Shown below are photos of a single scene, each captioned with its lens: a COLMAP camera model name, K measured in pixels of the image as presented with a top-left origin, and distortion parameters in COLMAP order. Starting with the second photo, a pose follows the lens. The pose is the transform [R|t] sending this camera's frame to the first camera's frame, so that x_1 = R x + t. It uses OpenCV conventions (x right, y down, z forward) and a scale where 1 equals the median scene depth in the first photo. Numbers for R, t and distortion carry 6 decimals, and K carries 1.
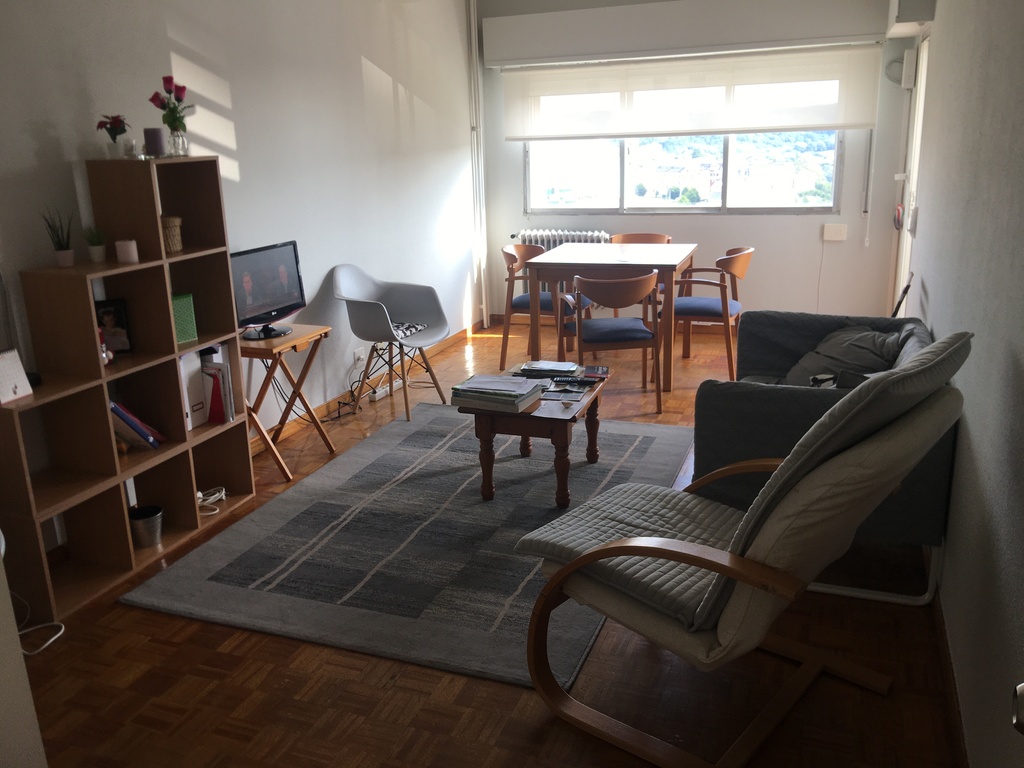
lens RADIAL K [[862.6, 0, 513.0], [0, 862.6, 383.5], [0, 0, 1]] dist [0.035704, -0.004886]
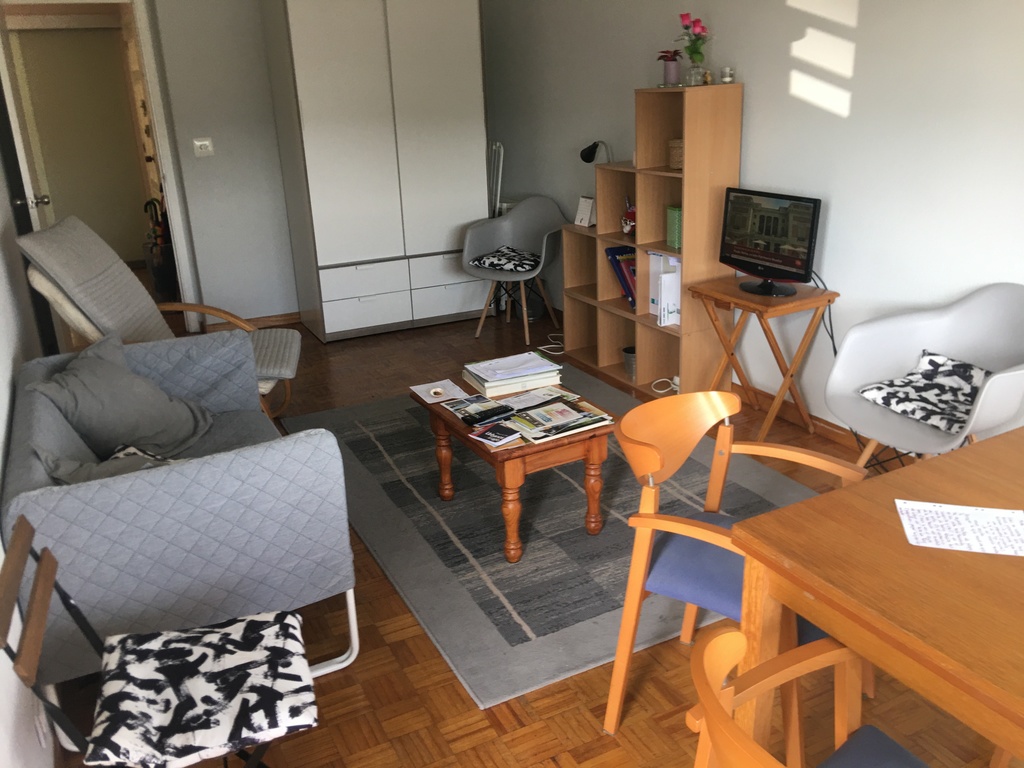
lens RADIAL K [[862.6, 0, 511.4], [0, 862.6, 380.8], [0, 0, 1]] dist [0.035704, -0.004886]
pose [[-0.674054, 0.290070, -0.679346, 0.541244], [-0.157153, 0.842306, 0.515580, -0.402924], [0.721772, 0.454290, -0.522174, 1.330552]]
